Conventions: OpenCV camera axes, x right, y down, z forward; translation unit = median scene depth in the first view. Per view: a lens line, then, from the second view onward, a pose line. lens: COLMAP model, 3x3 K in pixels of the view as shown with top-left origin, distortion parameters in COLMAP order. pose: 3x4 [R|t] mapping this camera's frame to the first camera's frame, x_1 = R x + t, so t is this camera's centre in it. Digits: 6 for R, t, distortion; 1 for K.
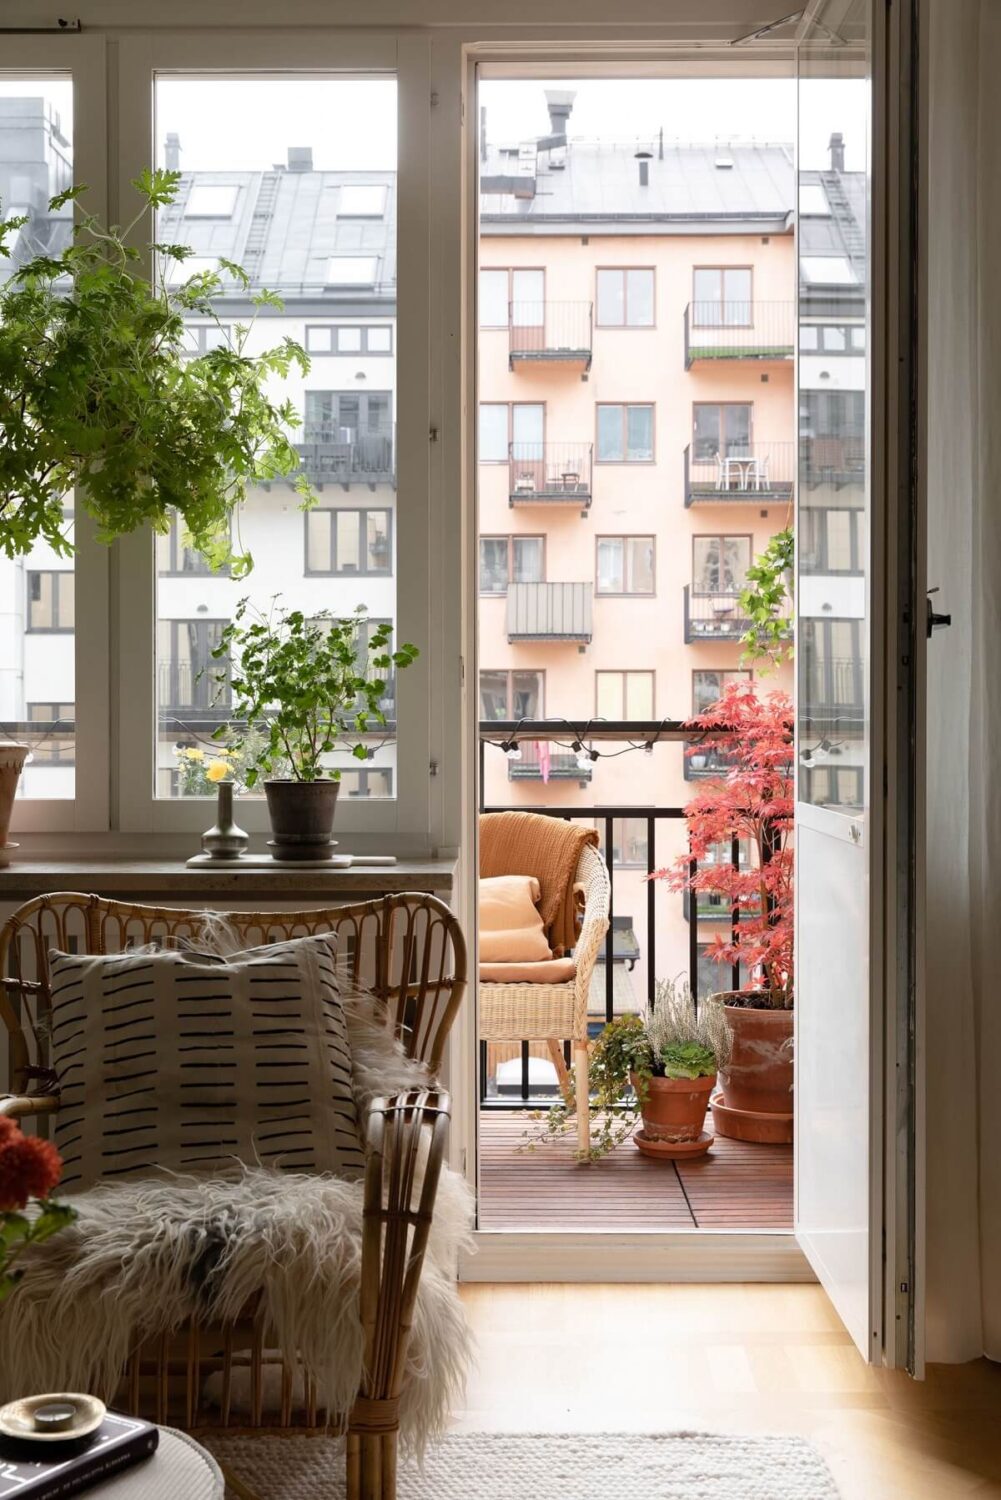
lens RADIAL K [[1734.8, 0, 501.5], [0, 1734.8, 746.4], [0, 0, 1]] dist [-0.009351, -0.003436]
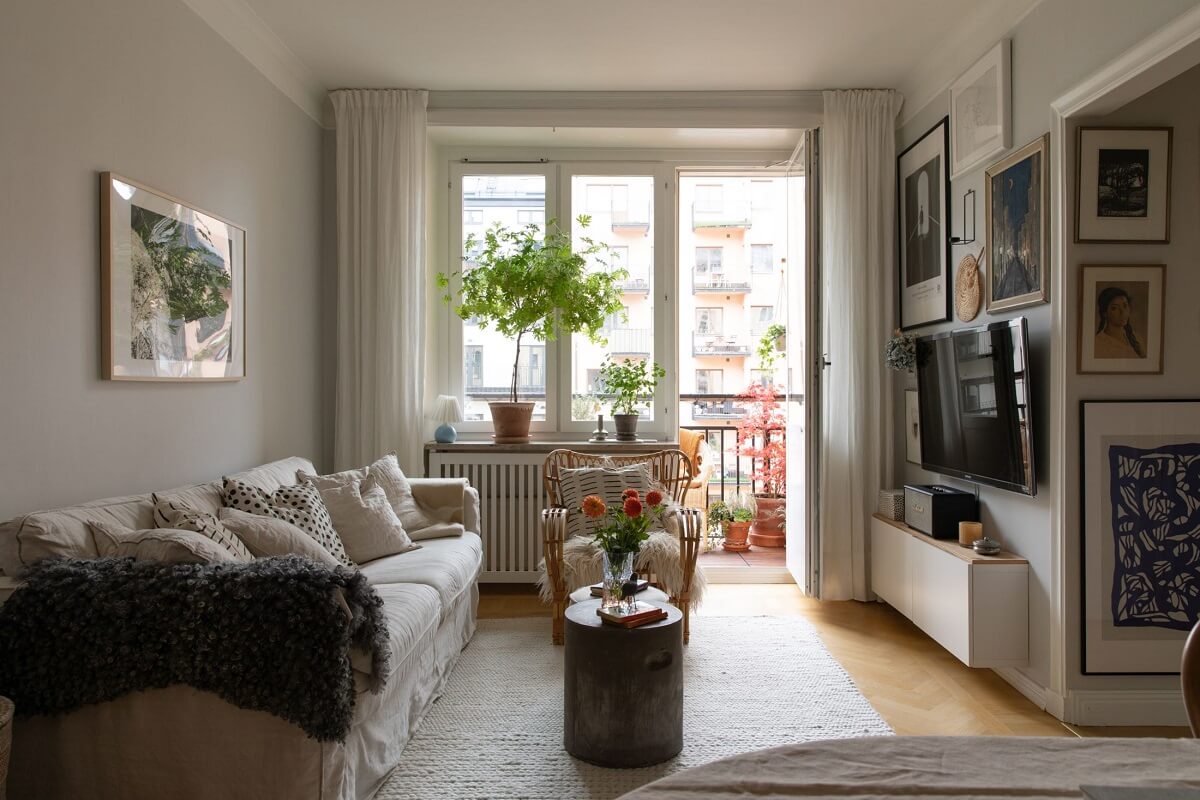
lens RADIAL K [[810.7, 0, 615.8], [0, 810.7, 388.5], [0, 0, 1]] dist [-0.003465, 0.001924]
pose [[0.999877, 0.002030, 0.015531, -0.154983], [-0.001725, 0.999806, -0.019625, 0.002777], [-0.015567, 0.019596, 0.999687, -0.407044]]
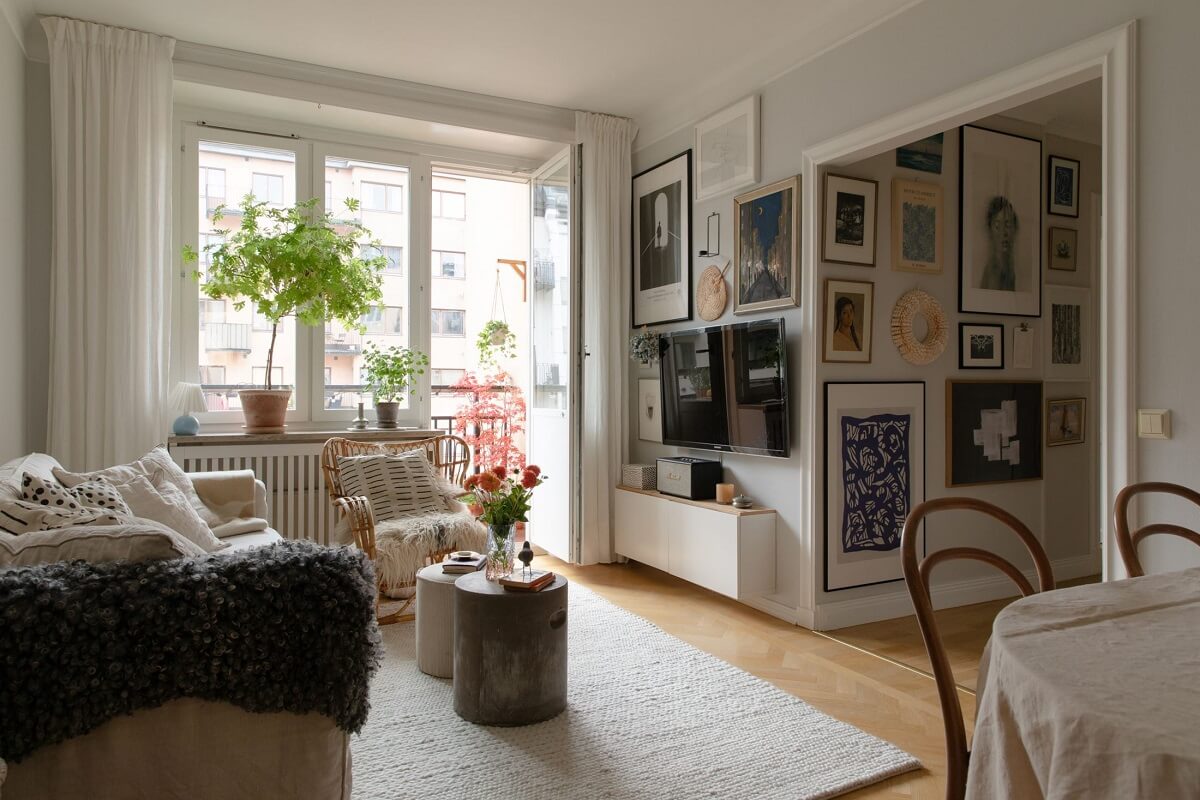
lens RADIAL K [[778.2, 0, 594.4], [0, 778.2, 389.8], [0, 0, 1]] dist [0.004820, 0.000489]
pose [[0.886814, 0.000671, 0.462127, -0.421101], [0.007245, 0.999856, -0.015355, 0.021486], [-0.462070, 0.016965, 0.886681, -0.366795]]
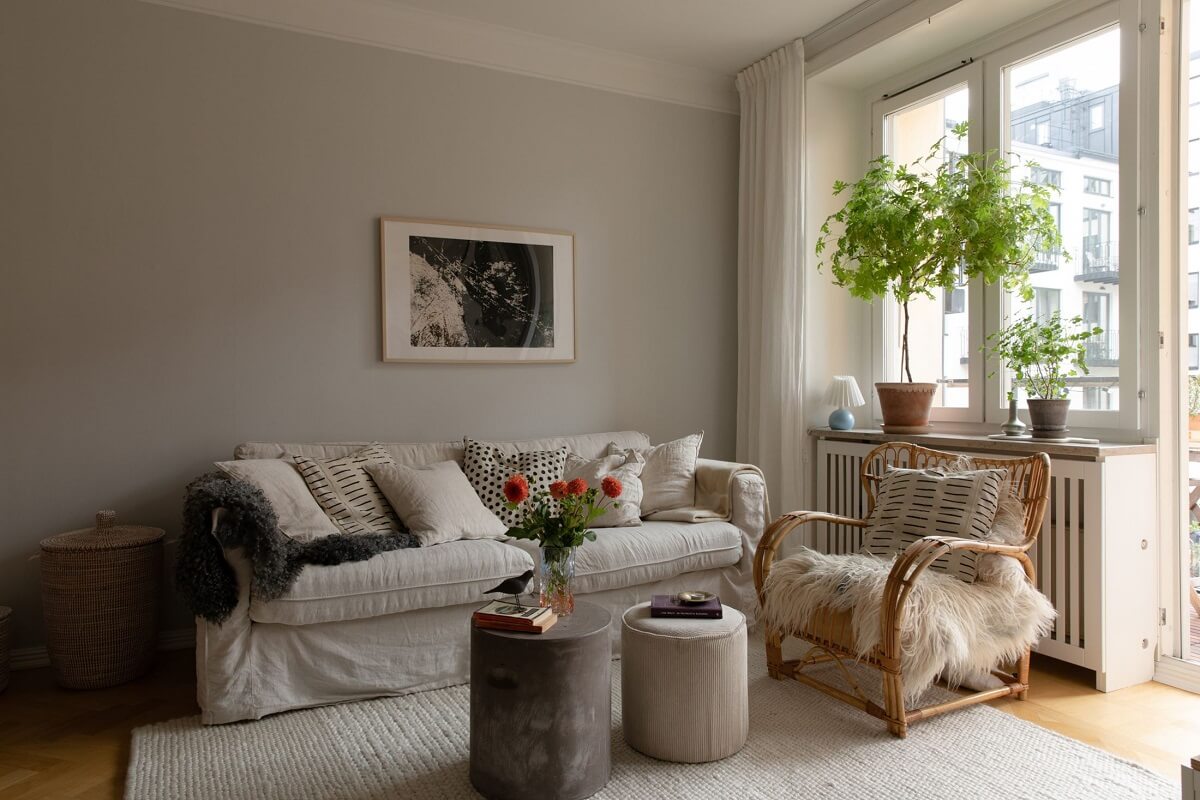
lens RADIAL K [[778.2, 0, 594.4], [0, 778.2, 389.8], [0, 0, 1]] dist [0.004820, 0.000489]
pose [[0.473434, 0.002268, -0.880826, 0.433468], [-0.012383, 0.999915, -0.004081, 0.018903], [0.880742, 0.012840, 0.473422, 0.104336]]
